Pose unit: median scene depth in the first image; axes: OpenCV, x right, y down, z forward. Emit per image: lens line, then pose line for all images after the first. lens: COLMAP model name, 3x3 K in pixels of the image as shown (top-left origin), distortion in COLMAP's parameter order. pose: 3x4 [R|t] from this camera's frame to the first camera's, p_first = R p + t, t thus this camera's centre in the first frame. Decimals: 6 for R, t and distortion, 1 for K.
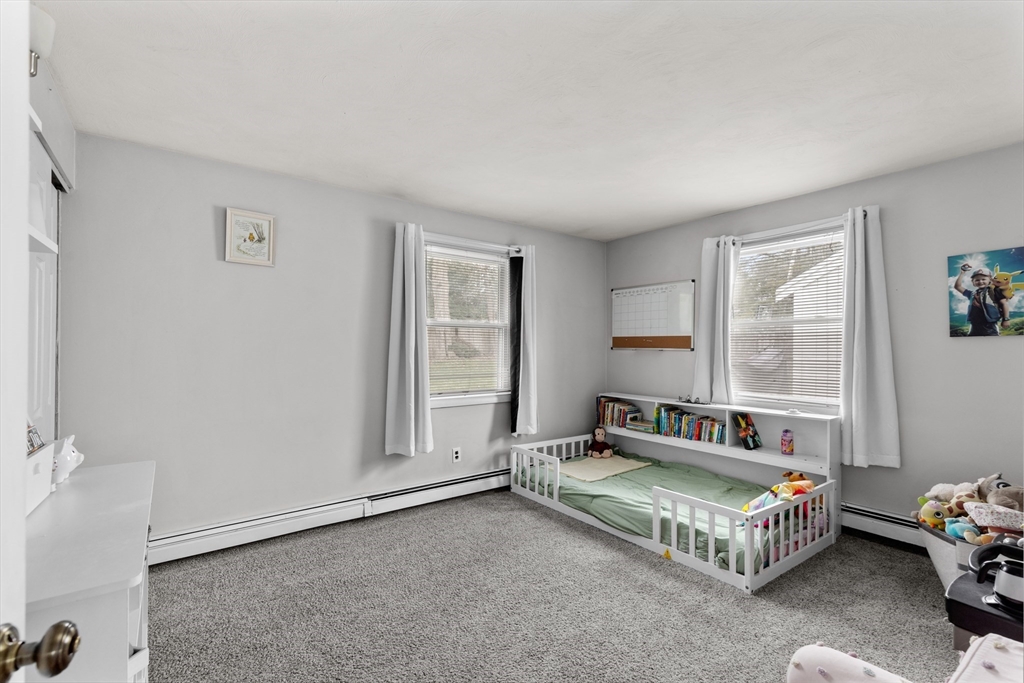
lens RADIAL K [[467.4, 0, 510.8], [0, 467.4, 346.0], [0, 0, 1]] dist [0.003435, -0.000910]
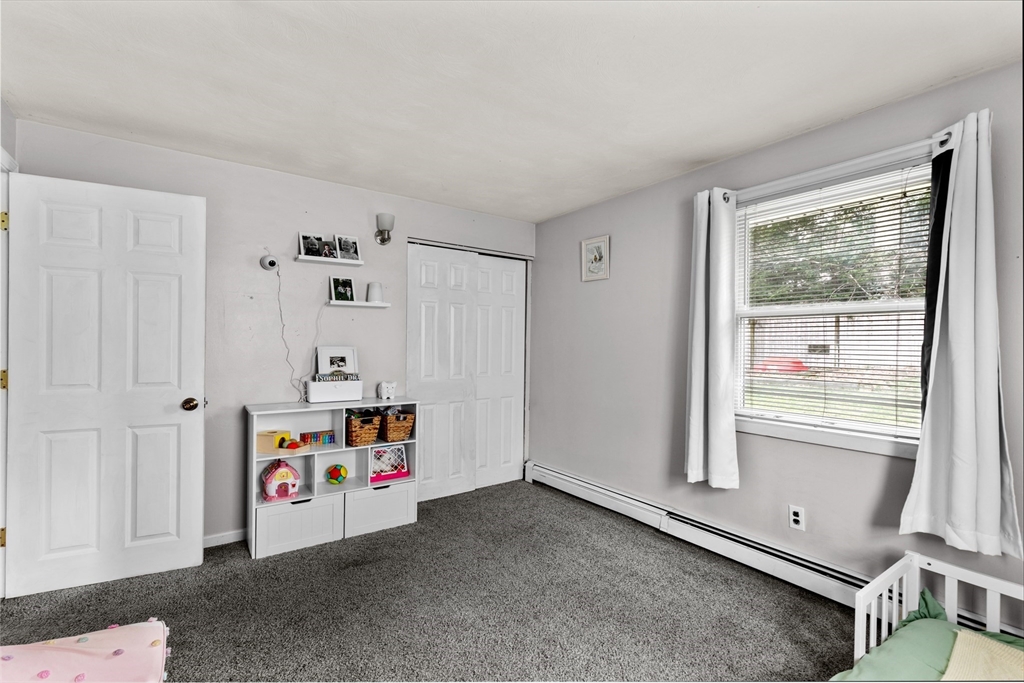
lens RADIAL K [[467.4, 0, 513.2], [0, 467.4, 342.7], [0, 0, 1]] dist [0.003435, -0.000910]
pose [[-0.050160, -0.006169, -0.998722, 0.600986], [-0.001738, 0.999980, -0.006090, 0.000348], [0.998740, 0.001431, -0.050170, 0.722364]]
